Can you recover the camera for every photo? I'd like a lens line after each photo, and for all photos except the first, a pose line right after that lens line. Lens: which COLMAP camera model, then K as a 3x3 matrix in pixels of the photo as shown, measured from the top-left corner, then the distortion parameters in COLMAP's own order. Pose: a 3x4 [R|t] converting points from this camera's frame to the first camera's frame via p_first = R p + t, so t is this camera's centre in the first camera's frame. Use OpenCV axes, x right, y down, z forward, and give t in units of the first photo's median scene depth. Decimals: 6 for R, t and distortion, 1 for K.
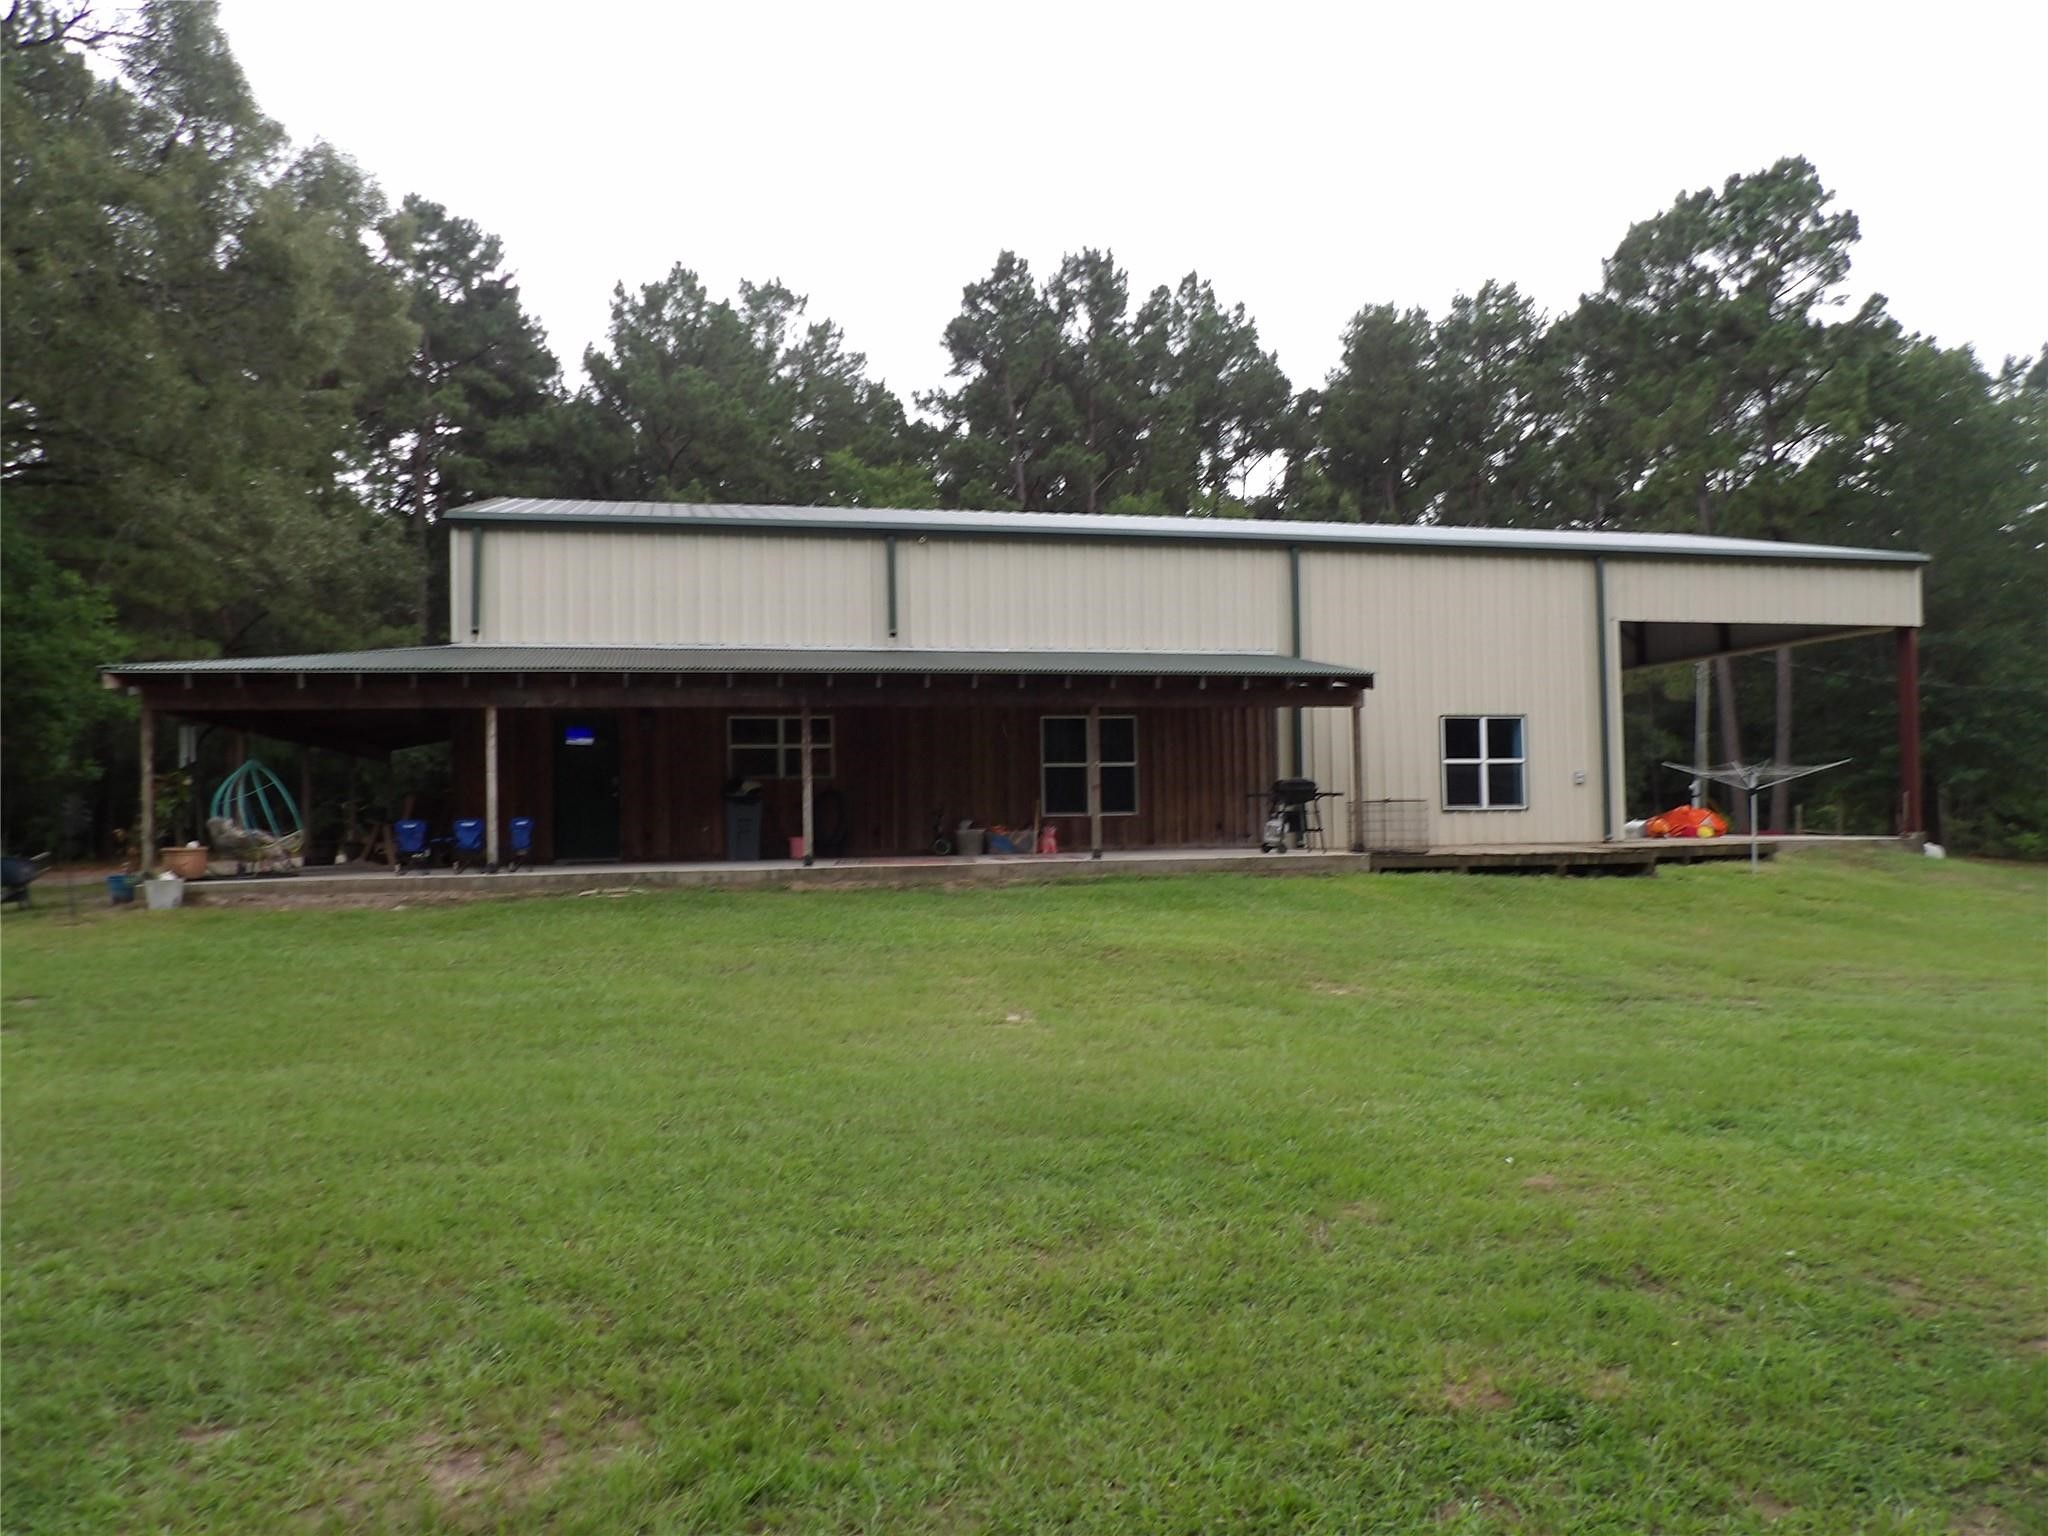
lens RADIAL K [[1408.7, 0, 1024.0], [0, 1408.7, 768.0], [0, 0, 1]] dist [0.050603, 0.001507]
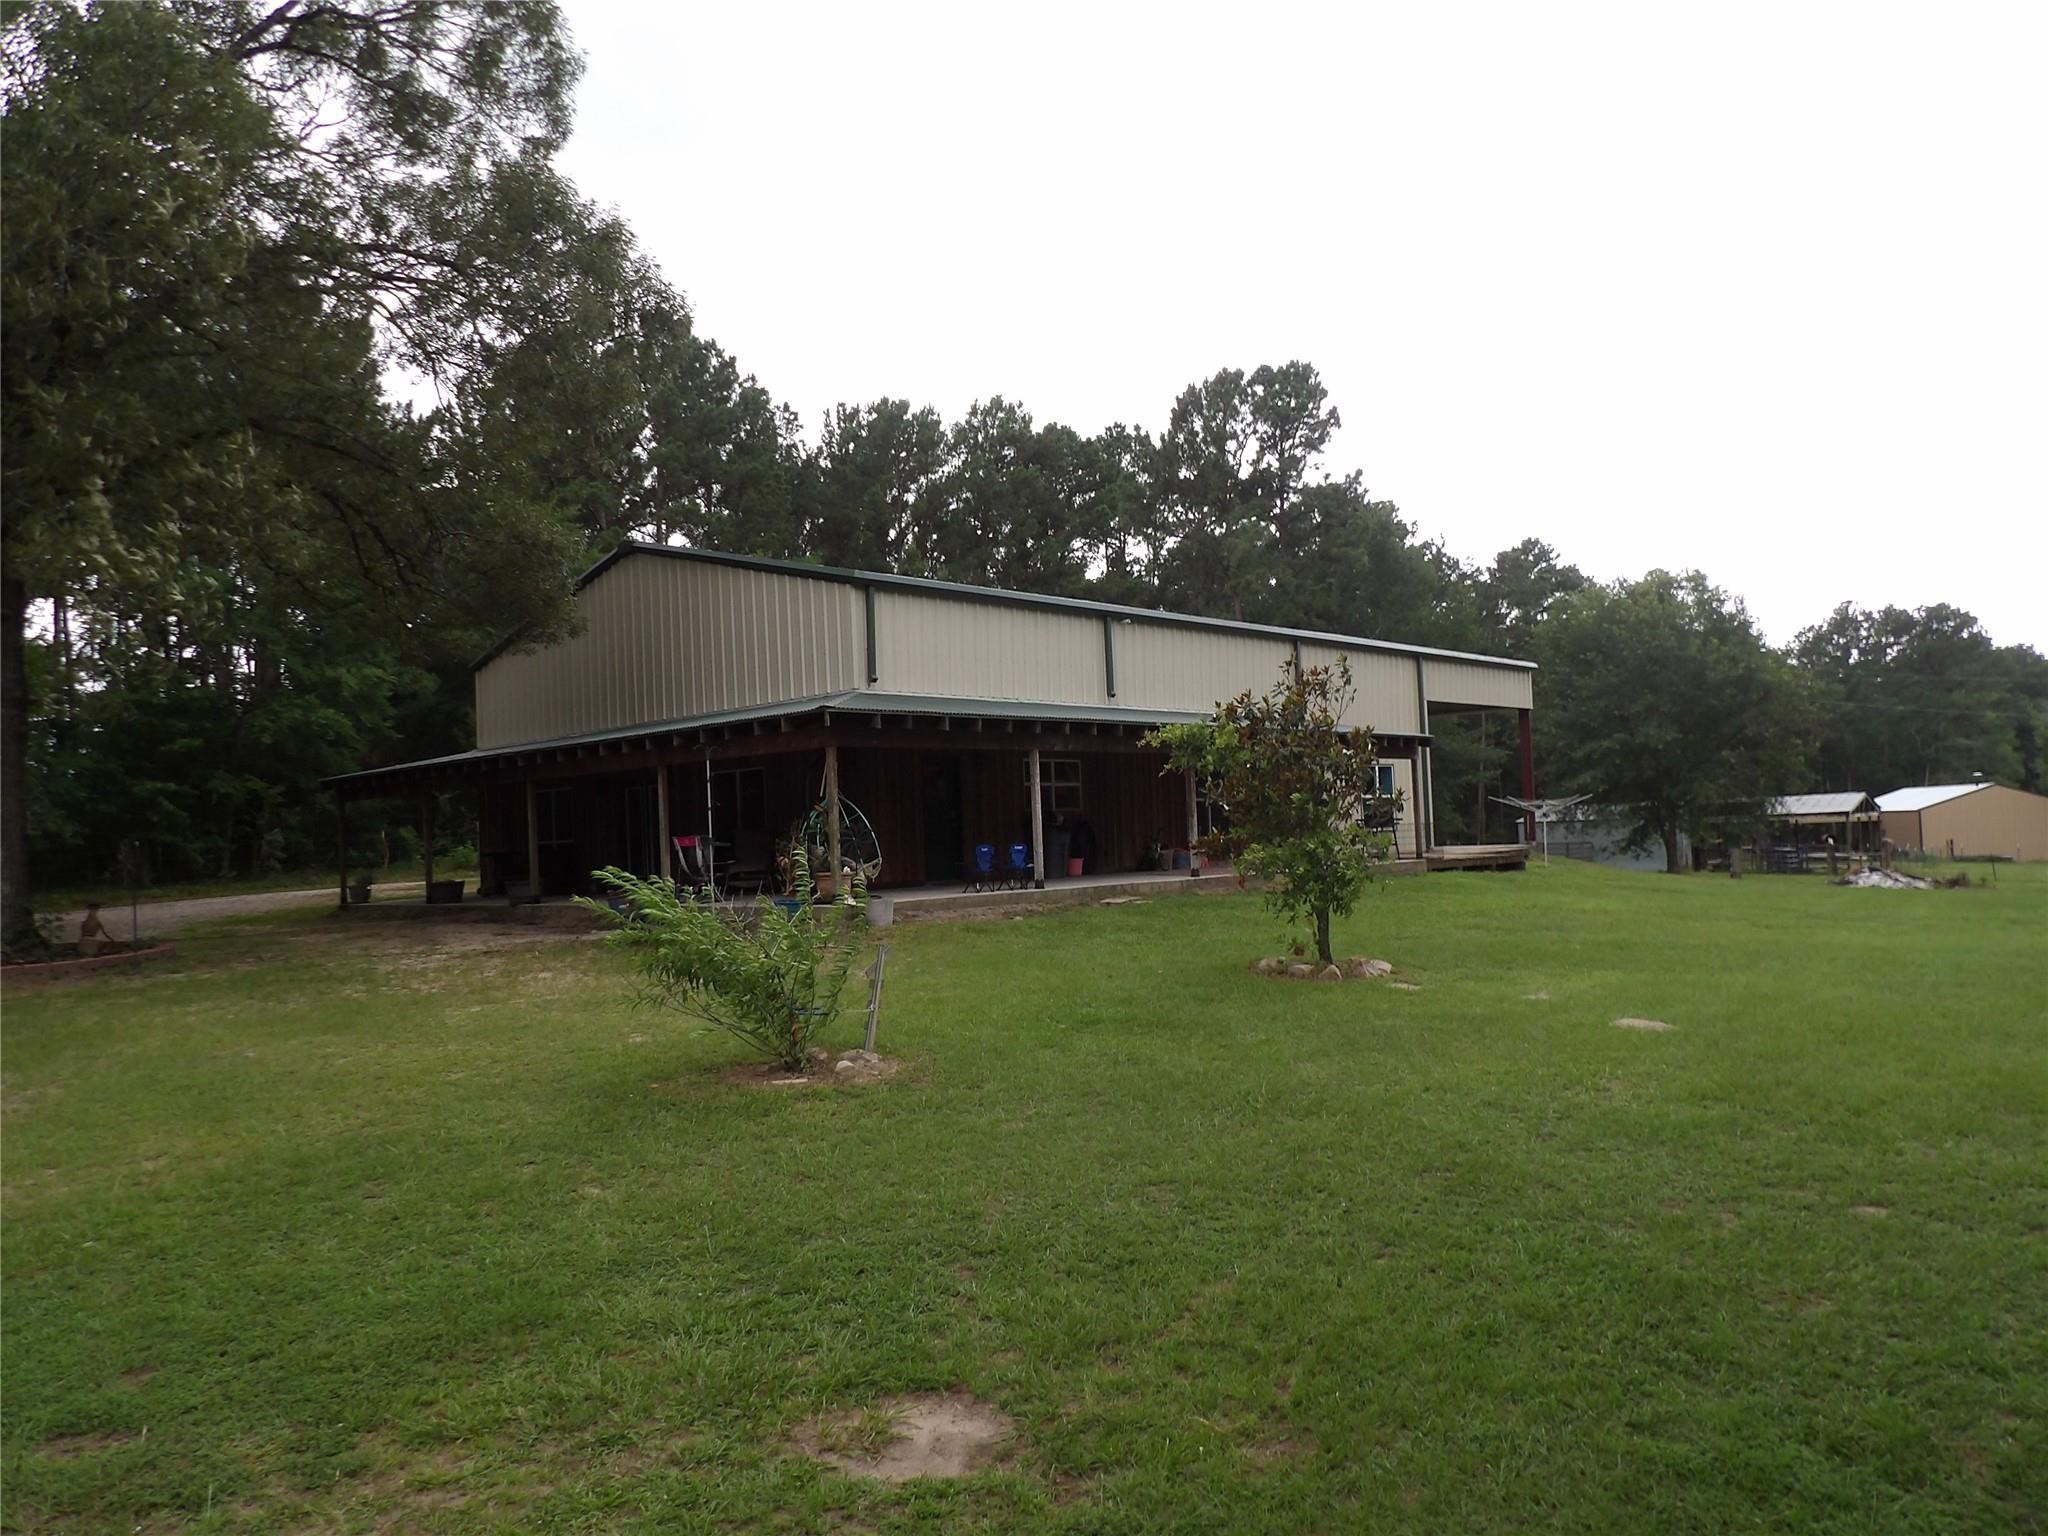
lens RADIAL K [[1408.7, 0, 1024.0], [0, 1408.7, 768.0], [0, 0, 1]] dist [0.050603, 0.001507]
pose [[0.853946, 0.007401, 0.520309, -0.413192], [0.008497, 0.999567, -0.028163, 0.002194], [-0.520292, 0.028470, 0.853514, -0.011456]]
